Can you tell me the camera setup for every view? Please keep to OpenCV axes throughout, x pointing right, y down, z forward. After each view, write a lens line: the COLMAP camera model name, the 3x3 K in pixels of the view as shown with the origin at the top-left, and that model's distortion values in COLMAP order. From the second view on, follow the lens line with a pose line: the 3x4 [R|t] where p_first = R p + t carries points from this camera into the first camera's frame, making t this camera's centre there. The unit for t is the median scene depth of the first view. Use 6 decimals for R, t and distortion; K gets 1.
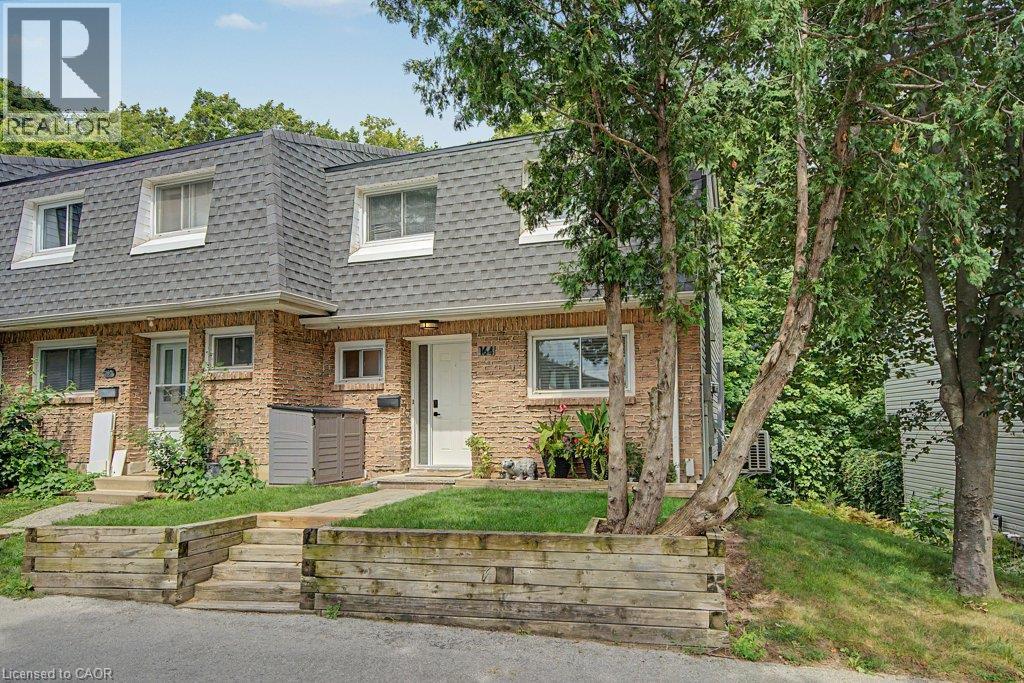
lens RADIAL K [[873.9, 0, 435.9], [0, 873.9, 341.7], [0, 0, 1]] dist [0.017783, -0.003445]
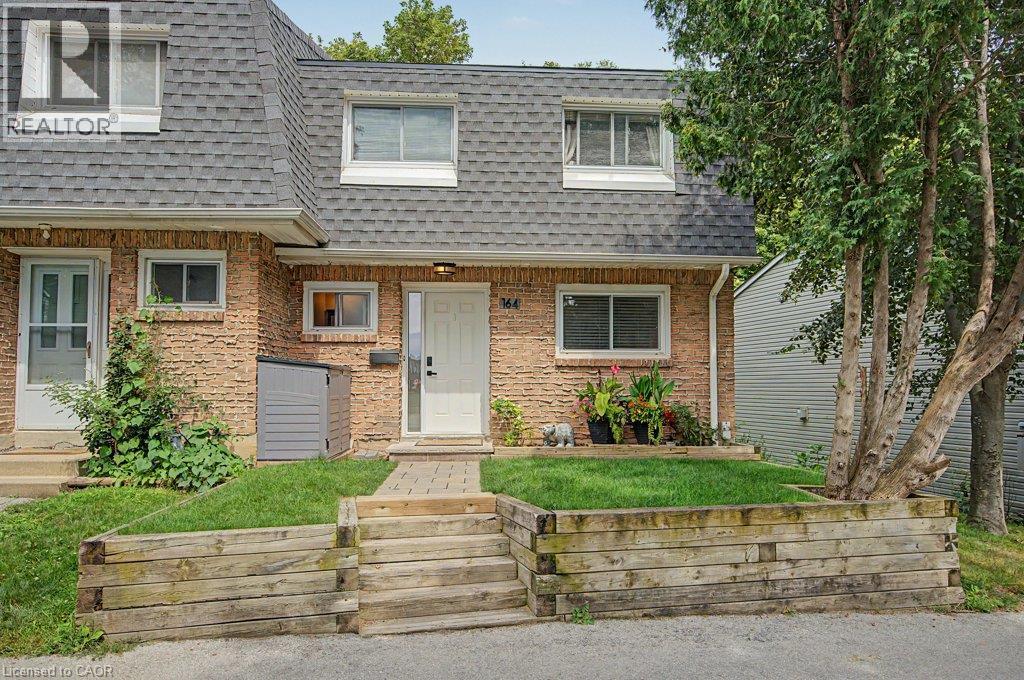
lens RADIAL K [[873.9, 0, 435.9], [0, 873.9, 340.2], [0, 0, 1]] dist [0.017783, -0.003445]
pose [[0.854363, 0.038578, 0.518242, -0.493040], [-0.059065, 0.997987, 0.023084, 0.033620], [-0.516309, -0.050332, 0.854922, 0.293022]]
